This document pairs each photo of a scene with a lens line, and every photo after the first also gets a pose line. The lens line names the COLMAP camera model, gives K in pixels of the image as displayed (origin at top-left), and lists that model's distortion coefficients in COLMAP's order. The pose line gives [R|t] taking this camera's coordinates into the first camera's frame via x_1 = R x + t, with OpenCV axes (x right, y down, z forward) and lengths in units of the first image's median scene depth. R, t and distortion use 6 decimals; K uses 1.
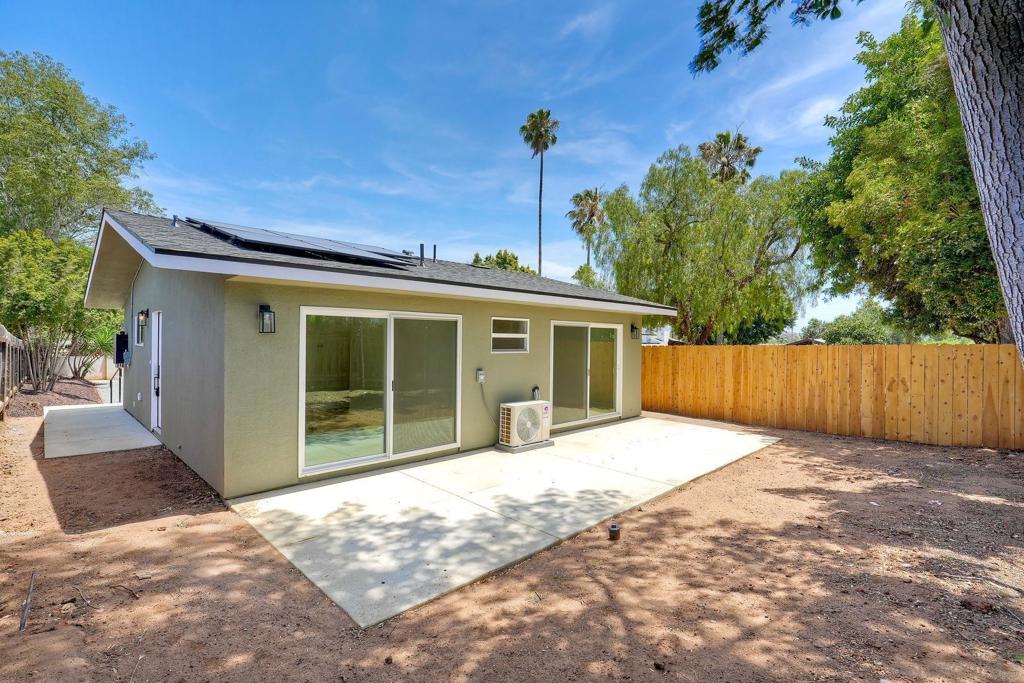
lens RADIAL K [[466.1, 0, 515.1], [0, 466.1, 343.5], [0, 0, 1]] dist [-0.010140, 0.003822]
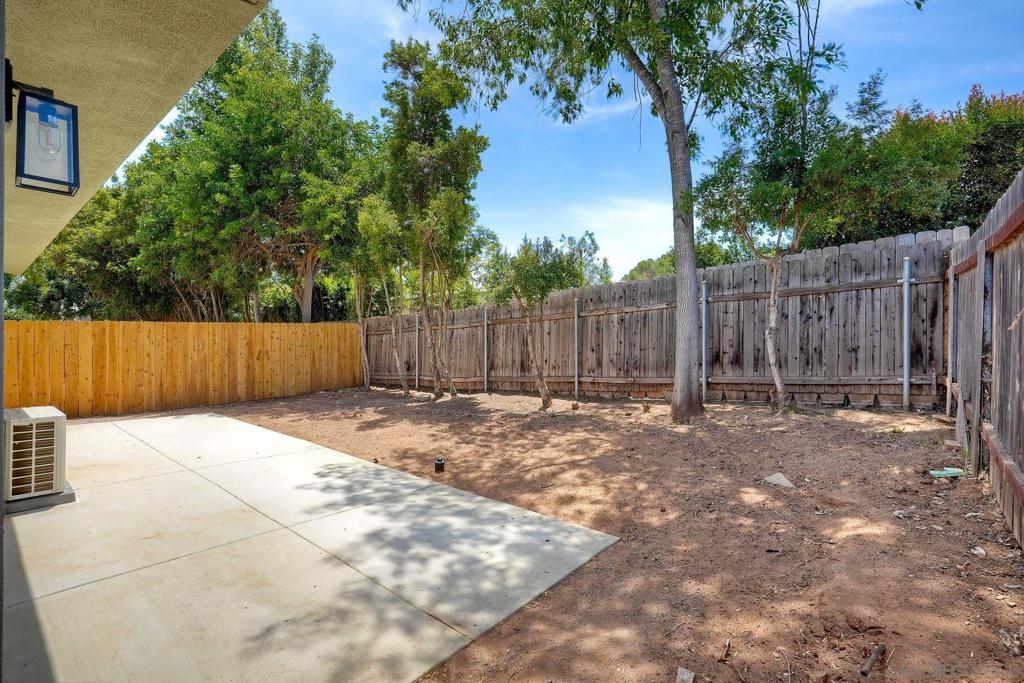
lens RADIAL K [[466.1, 0, 516.3], [0, 466.1, 343.3], [0, 0, 1]] dist [-0.010140, 0.003822]
pose [[-0.108521, -0.025578, 0.993765, -0.555279], [-0.006677, 0.999665, 0.025001, 0.024565], [-0.994072, -0.003922, -0.108656, 0.507135]]
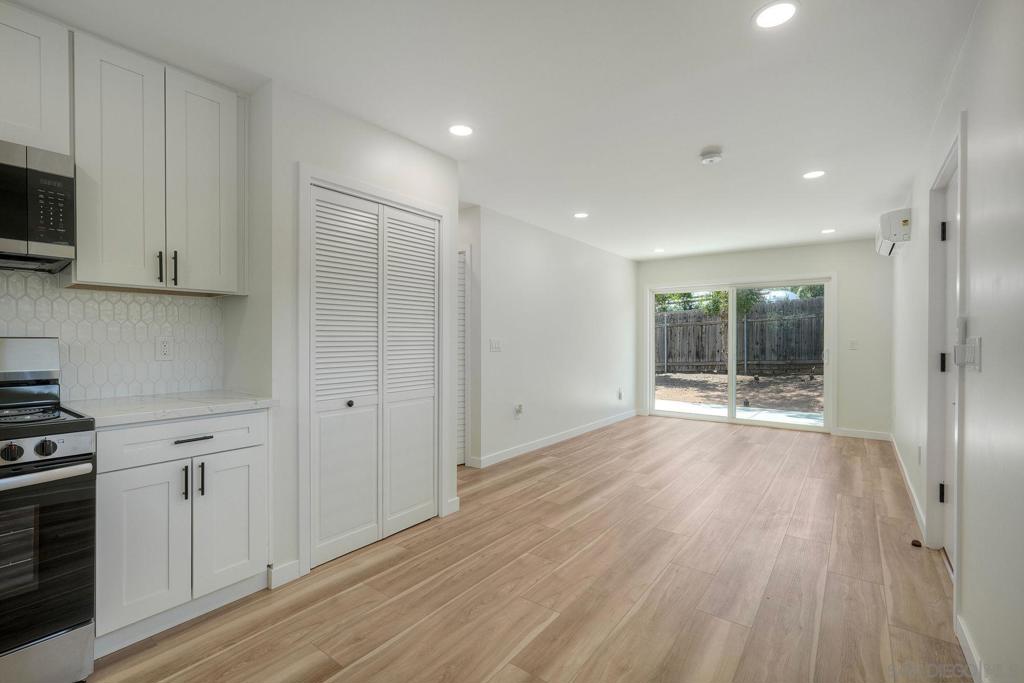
lens RADIAL K [[466.1, 0, 518.4], [0, 466.1, 345.7], [0, 0, 1]] dist [-0.010140, 0.003822]
pose [[-0.185585, -0.032779, 0.982081, -0.757945], [-0.004727, 0.999462, 0.032466, 0.024107], [-0.982617, 0.001383, -0.185640, 0.908446]]
